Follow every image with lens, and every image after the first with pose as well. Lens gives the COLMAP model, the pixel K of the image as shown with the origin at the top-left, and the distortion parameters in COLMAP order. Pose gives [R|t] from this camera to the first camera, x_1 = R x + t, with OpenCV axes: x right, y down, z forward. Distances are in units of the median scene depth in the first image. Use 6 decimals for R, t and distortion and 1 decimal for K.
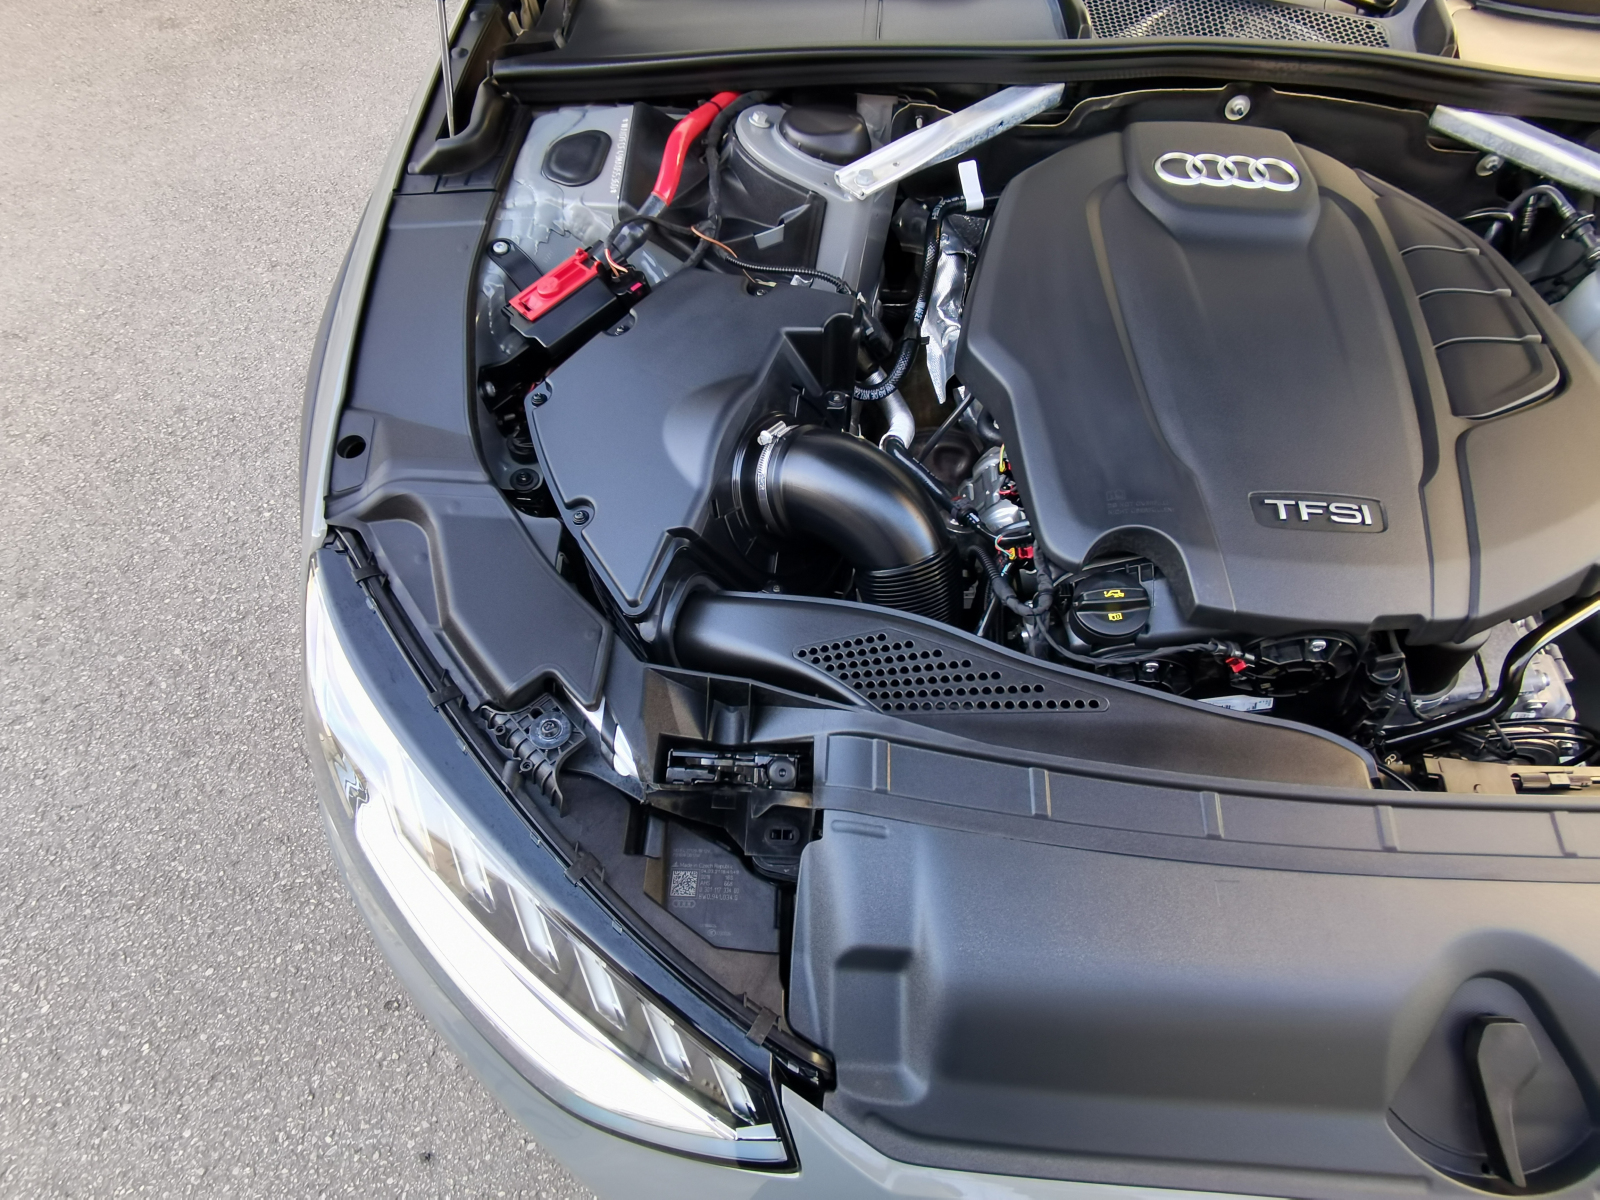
lens RADIAL K [[777.7, 0, 797.6], [0, 777.7, 553.4], [0, 0, 1]] dist [-0.023375, 0.001510]
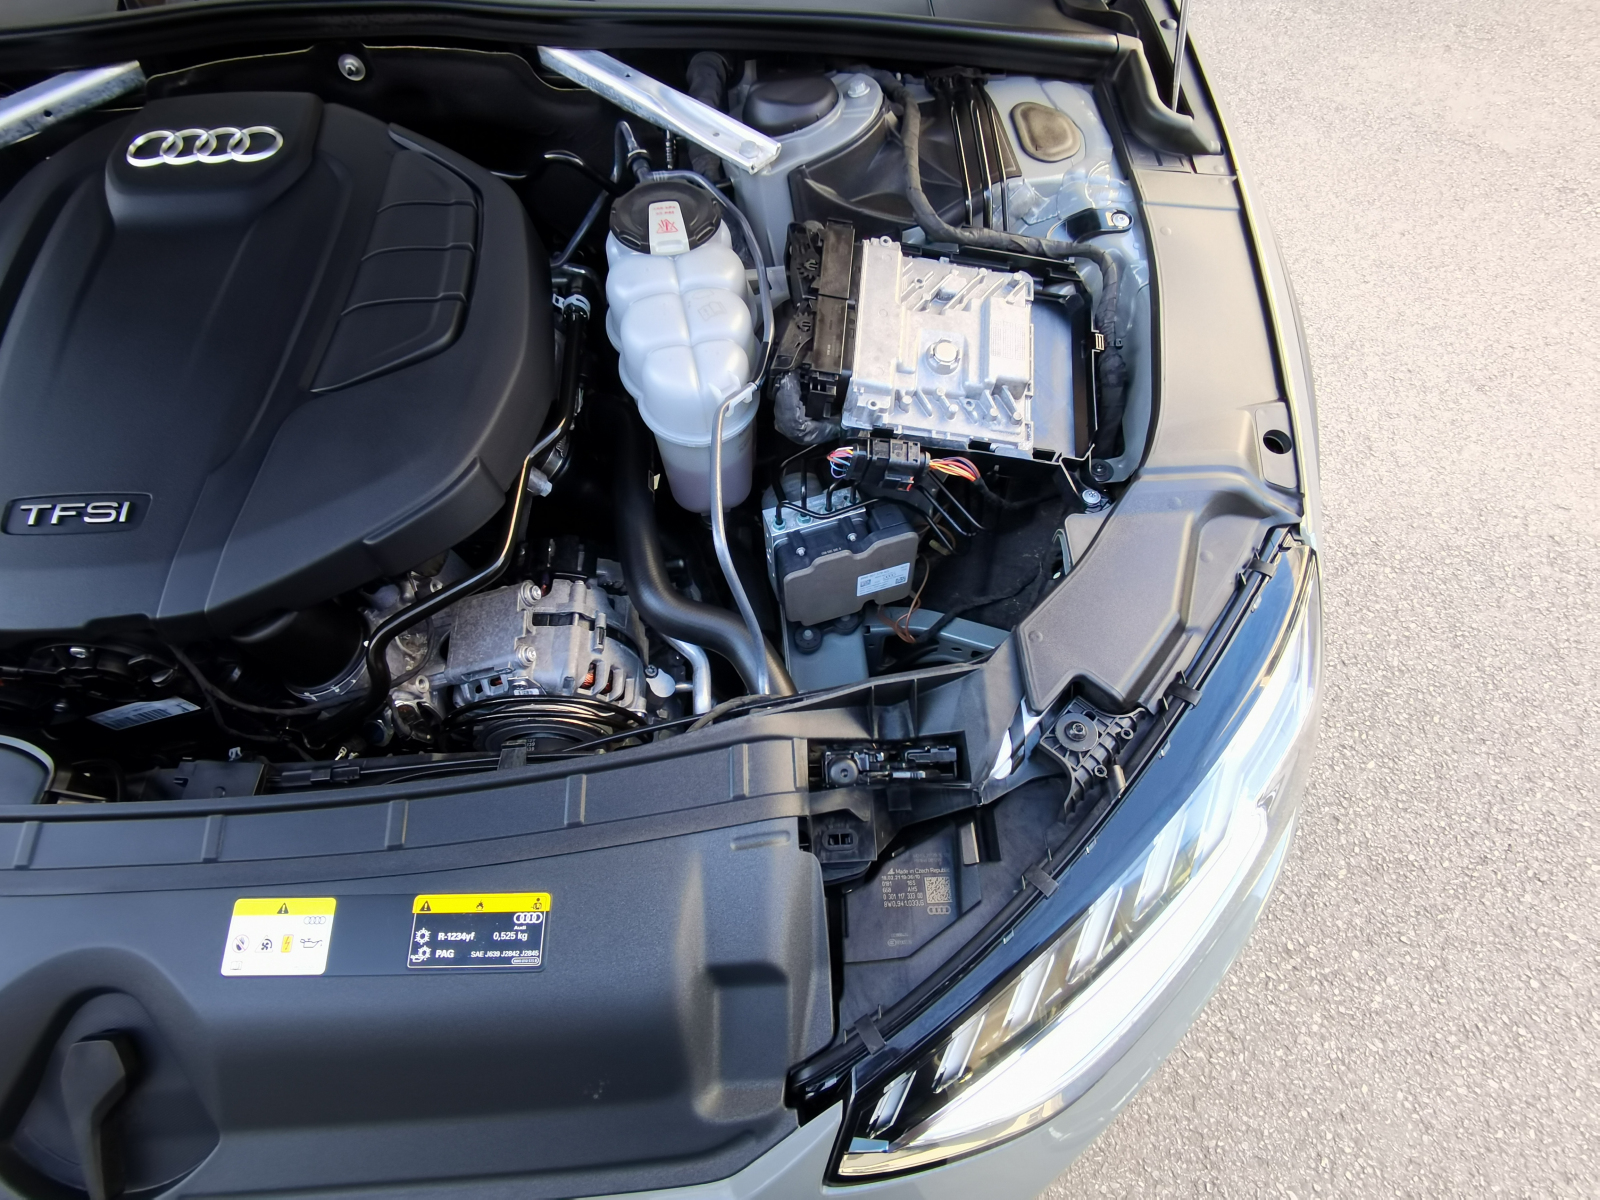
lens RADIAL K [[777.7, 0, 771.0], [0, 777.7, 545.2], [0, 0, 1]] dist [-0.023375, 0.001510]
pose [[0.996292, -0.084923, 0.013763, 1.194381], [0.084371, 0.995759, 0.036672, 0.018432], [-0.016819, -0.035375, 0.999233, 0.028132]]
